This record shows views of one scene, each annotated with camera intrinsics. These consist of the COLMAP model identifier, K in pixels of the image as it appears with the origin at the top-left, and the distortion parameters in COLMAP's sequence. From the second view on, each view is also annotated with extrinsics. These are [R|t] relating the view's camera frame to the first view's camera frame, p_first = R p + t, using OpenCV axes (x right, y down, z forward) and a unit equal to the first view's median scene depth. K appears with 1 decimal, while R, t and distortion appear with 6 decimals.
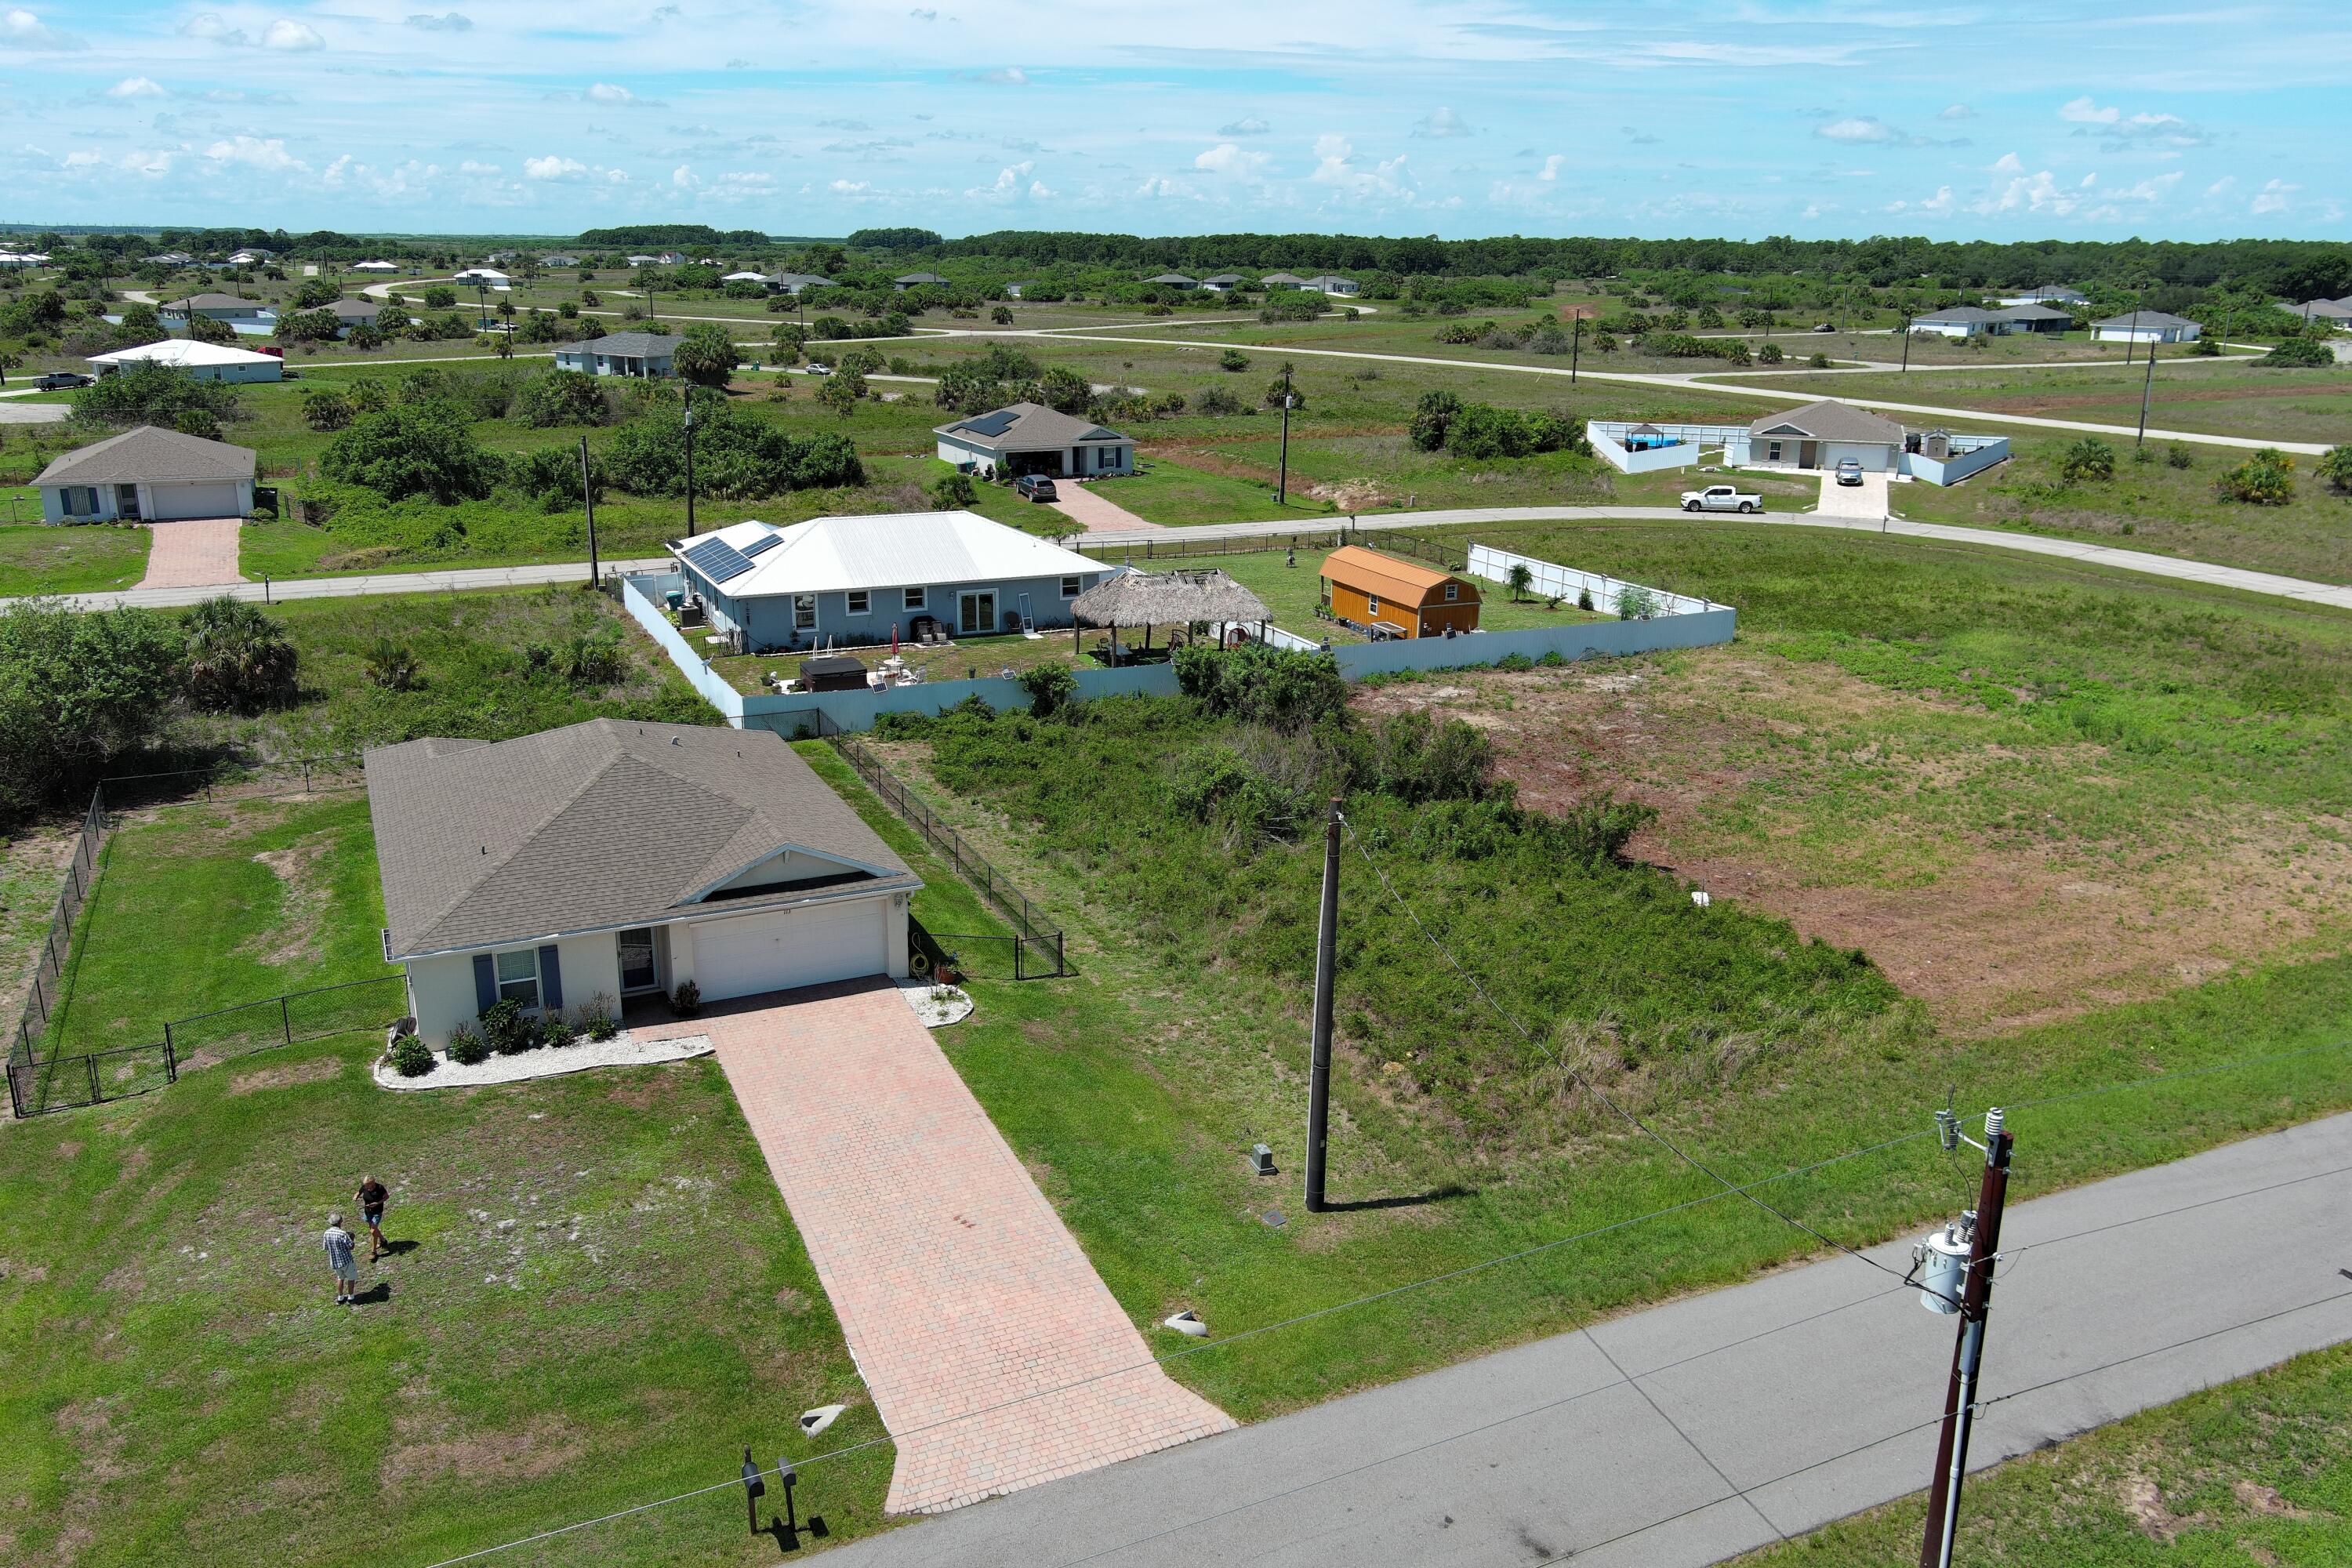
lens RADIAL K [[1814.0, 0, 1176.0], [0, 1814.0, 784.0], [0, 0, 1]] dist [0.019611, -0.018671]
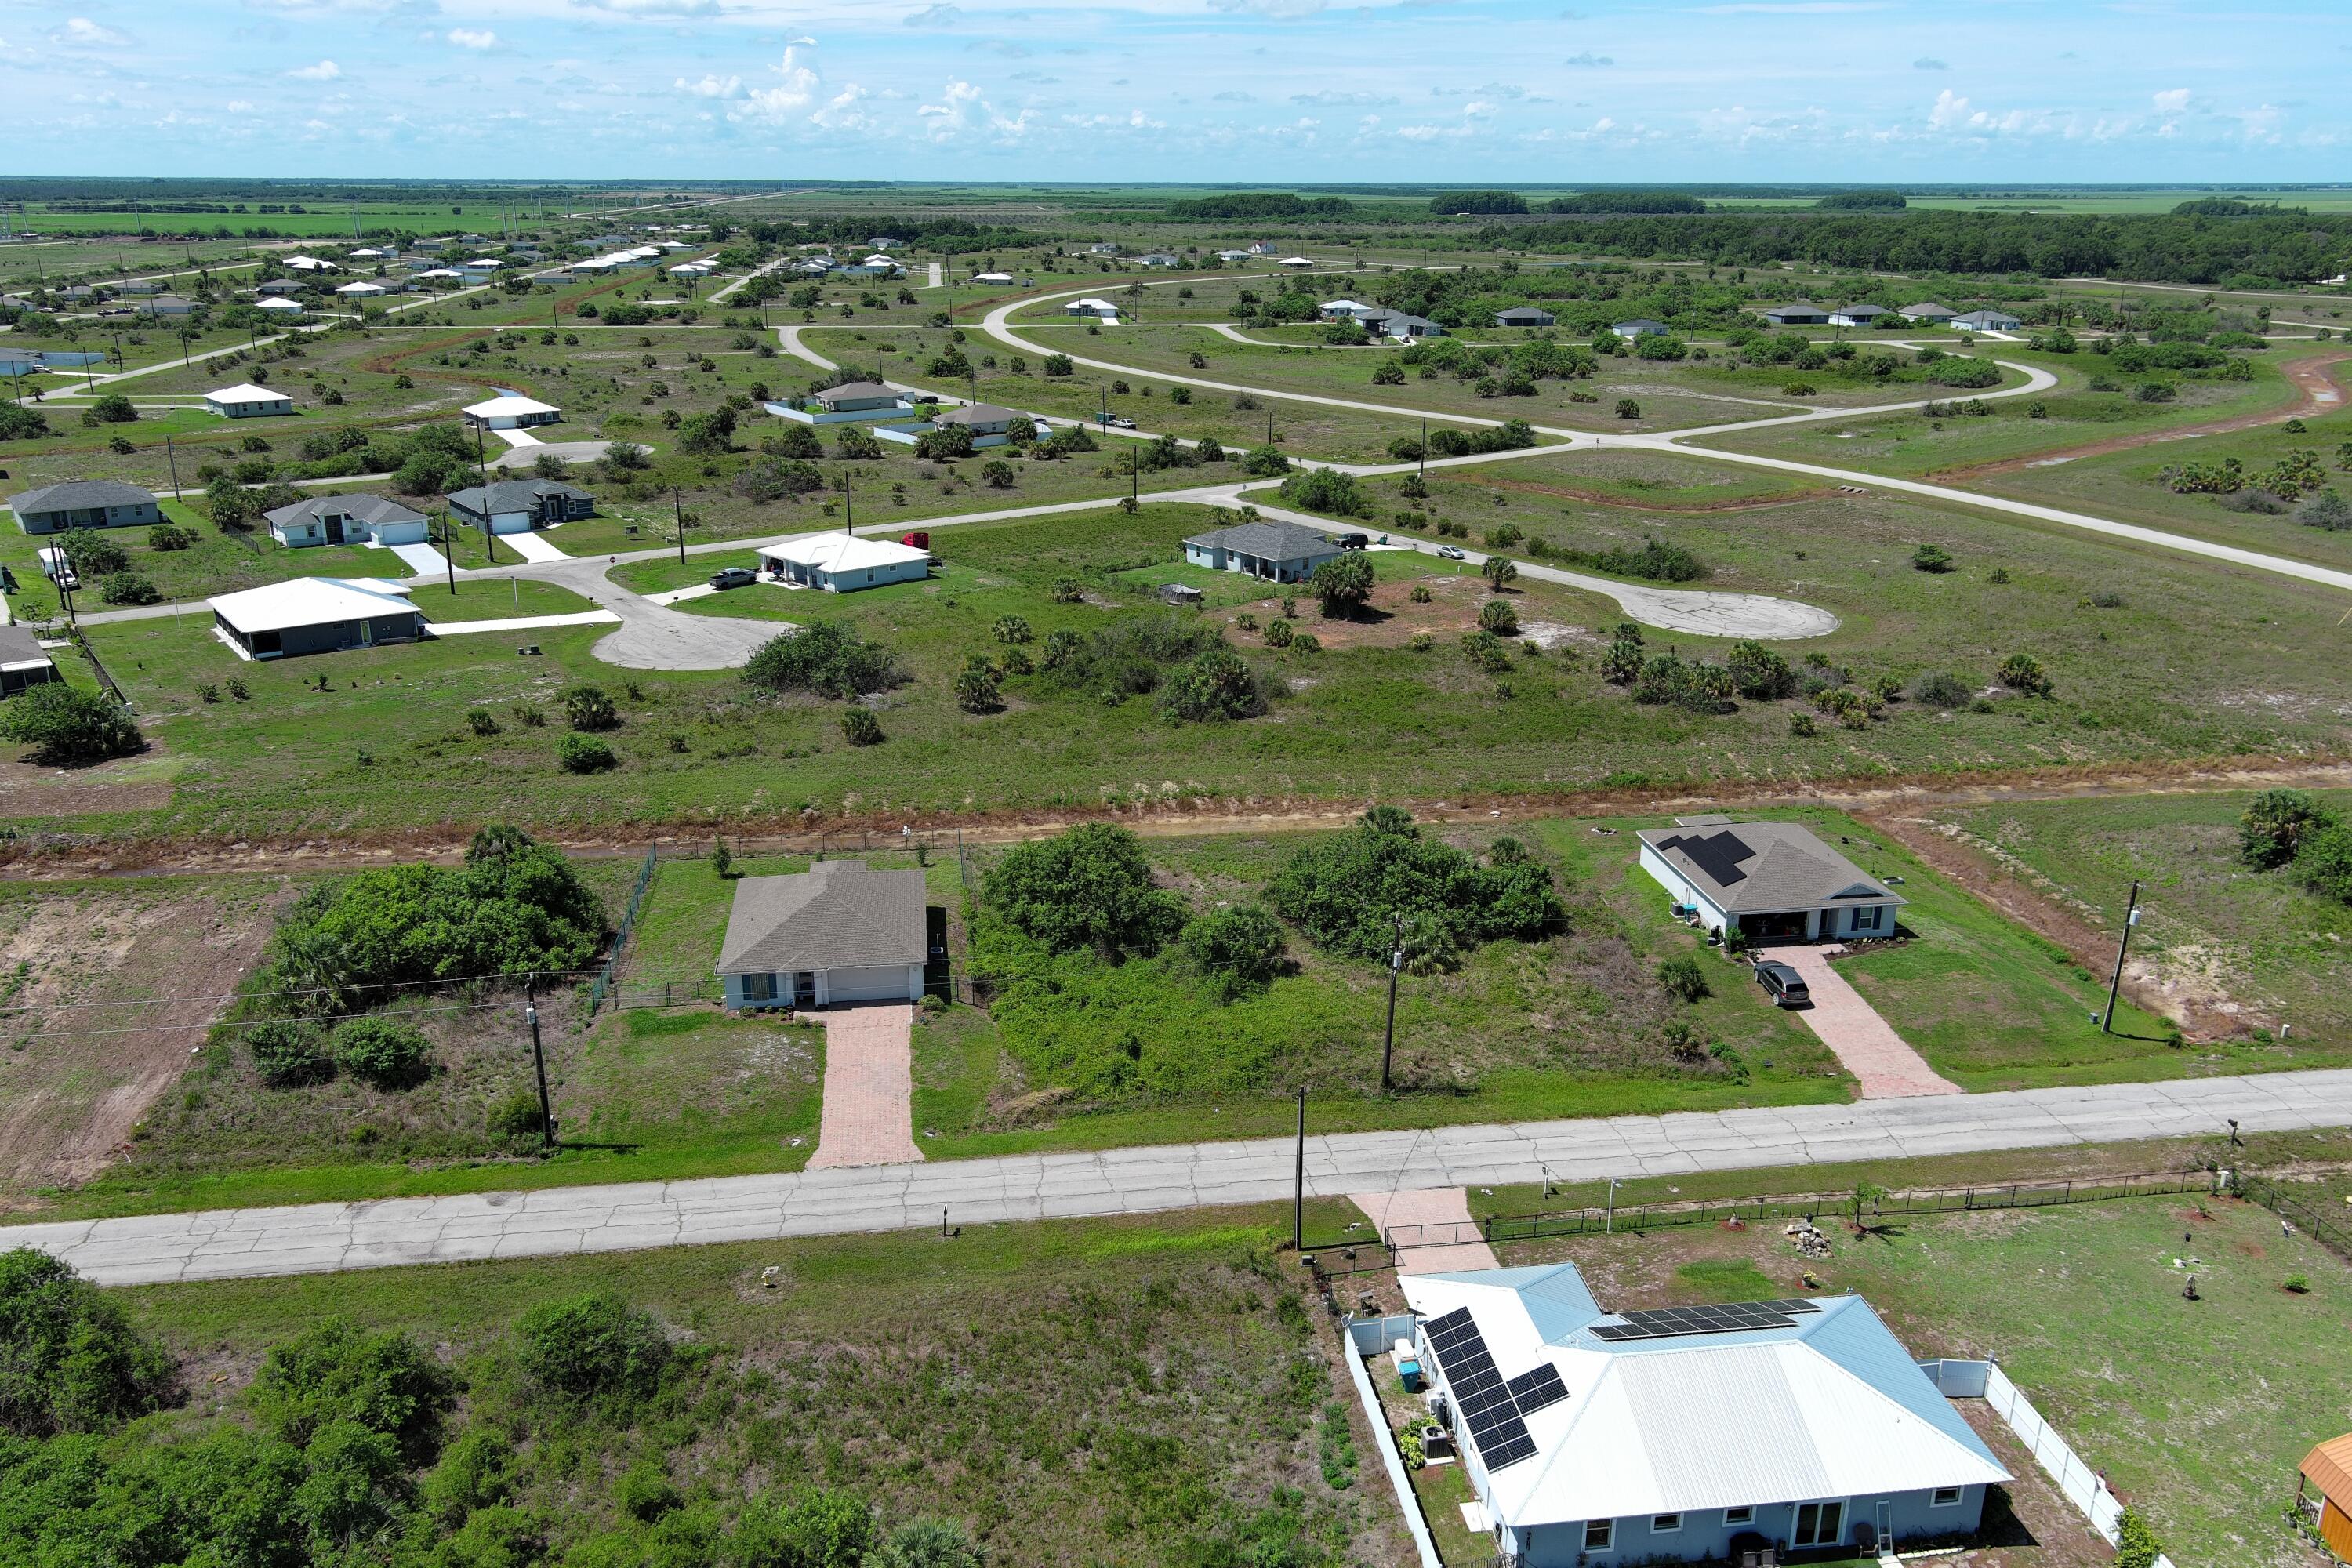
lens RADIAL K [[1814.0, 0, 1176.0], [0, 1814.0, 784.0], [0, 0, 1]] dist [0.019611, -0.018671]
pose [[0.955741, 0.087821, -0.280795, -0.094174], [-0.078834, 0.995953, 0.043166, -0.216680], [0.283450, -0.019119, 0.958797, 0.107174]]
